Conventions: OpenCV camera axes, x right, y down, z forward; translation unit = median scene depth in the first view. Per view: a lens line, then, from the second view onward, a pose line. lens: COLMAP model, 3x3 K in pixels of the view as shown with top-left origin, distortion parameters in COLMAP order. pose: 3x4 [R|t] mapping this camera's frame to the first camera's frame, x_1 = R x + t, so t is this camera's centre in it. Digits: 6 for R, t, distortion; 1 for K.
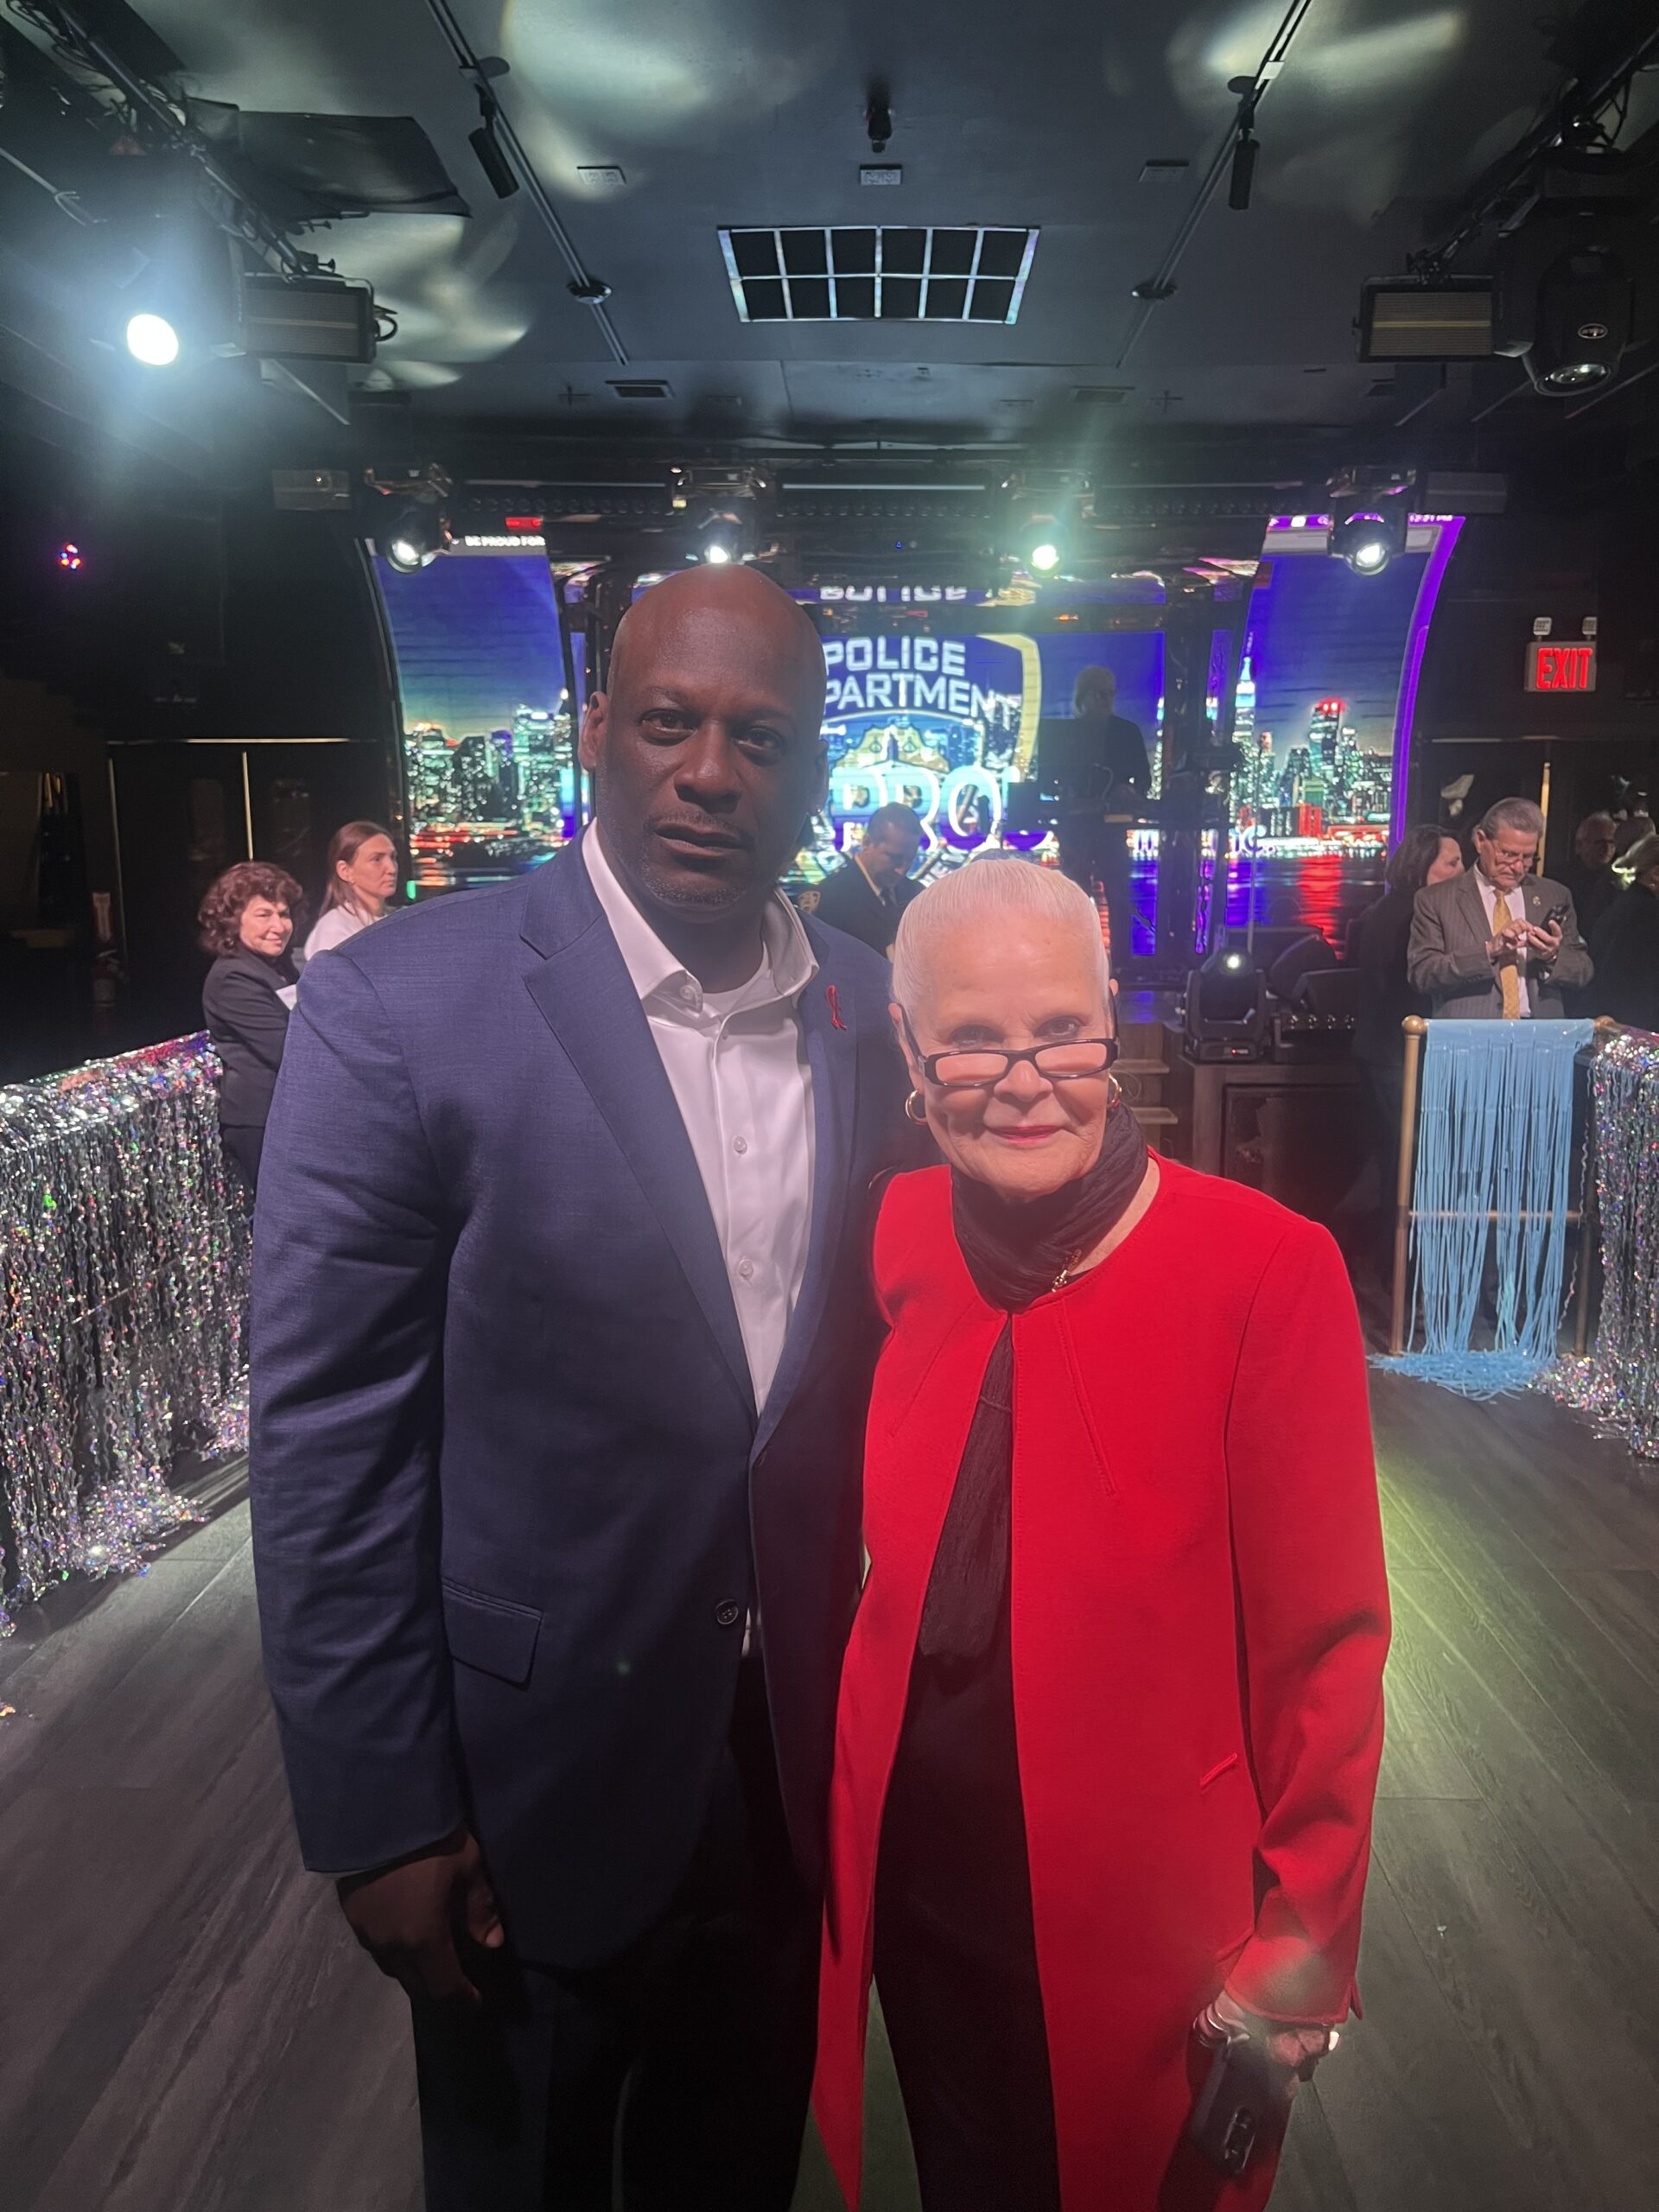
lens RADIAL K [[1653.8, 0, 832.2], [0, 1653.8, 1151.7], [0, 0, 1]] dist [0.083317, -0.207623]
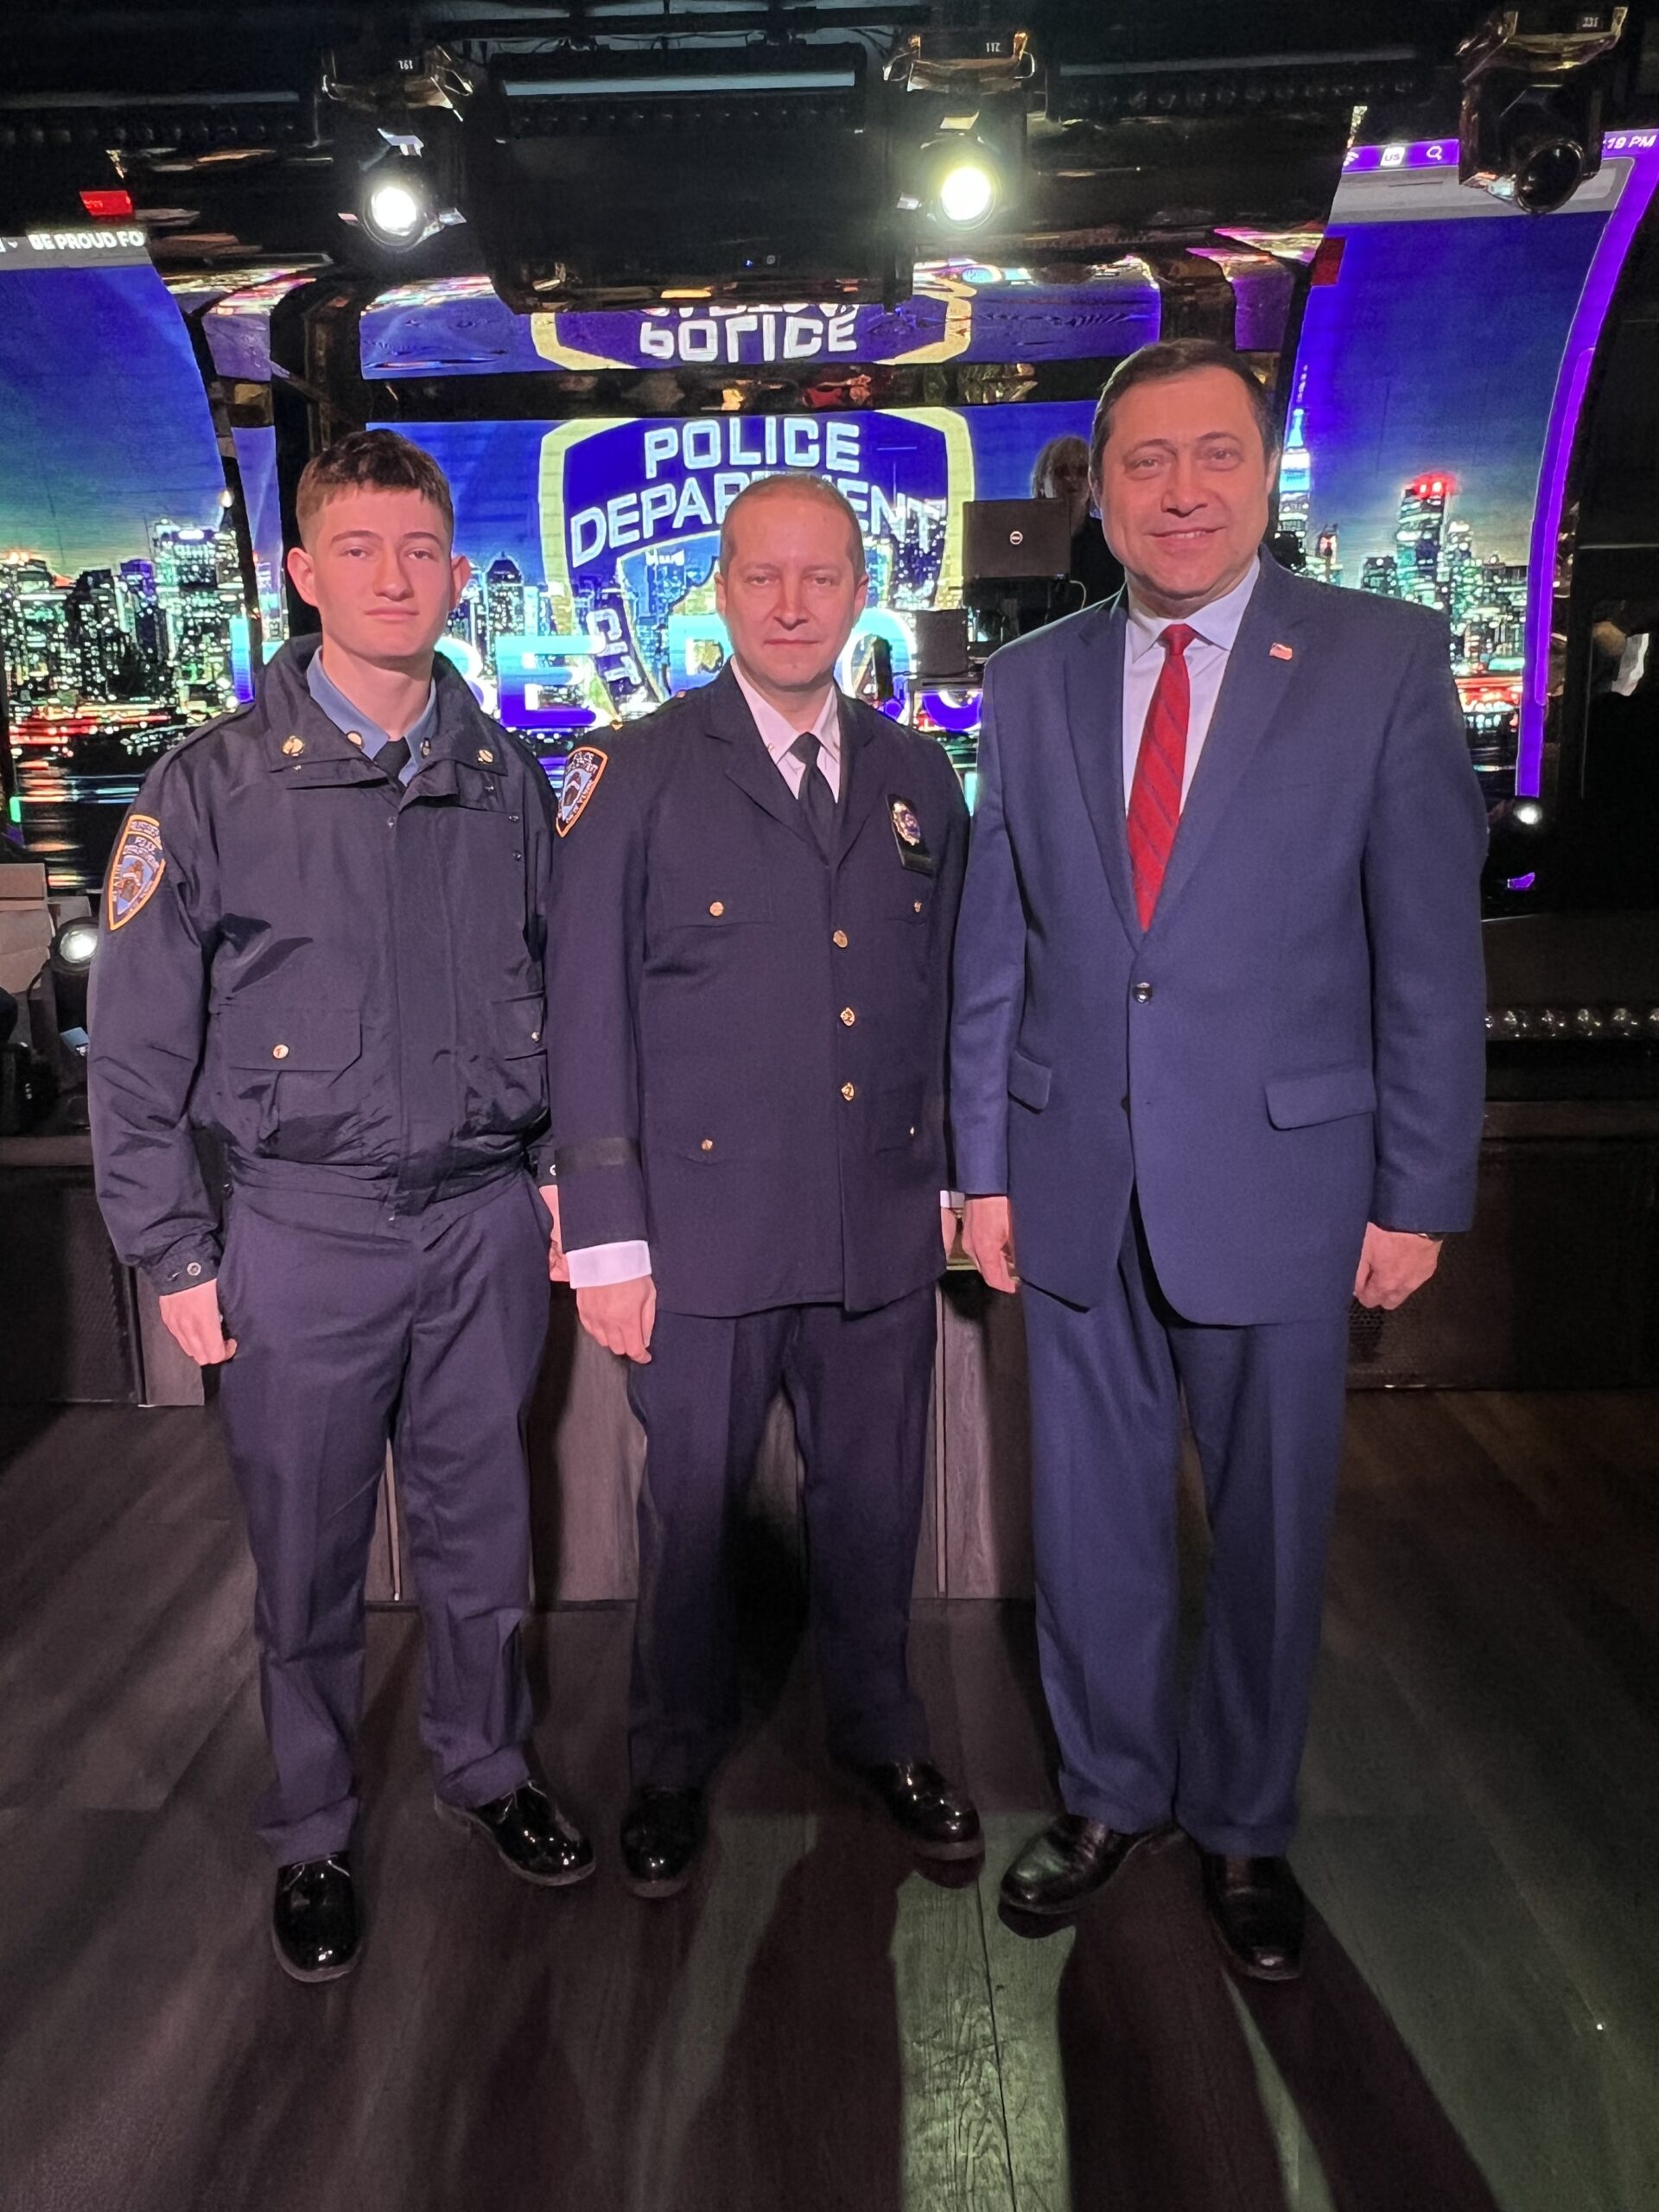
lens RADIAL K [[1659.8, 0, 757.3], [0, 1659.8, 1096.1], [0, 0, 1]] dist [-0.012375, -0.002634]
pose [[0.999530, -0.016689, -0.025734, 0.055162], [0.017018, 0.999776, 0.012596, -0.047950], [0.025518, -0.013028, 0.999589, 0.355479]]
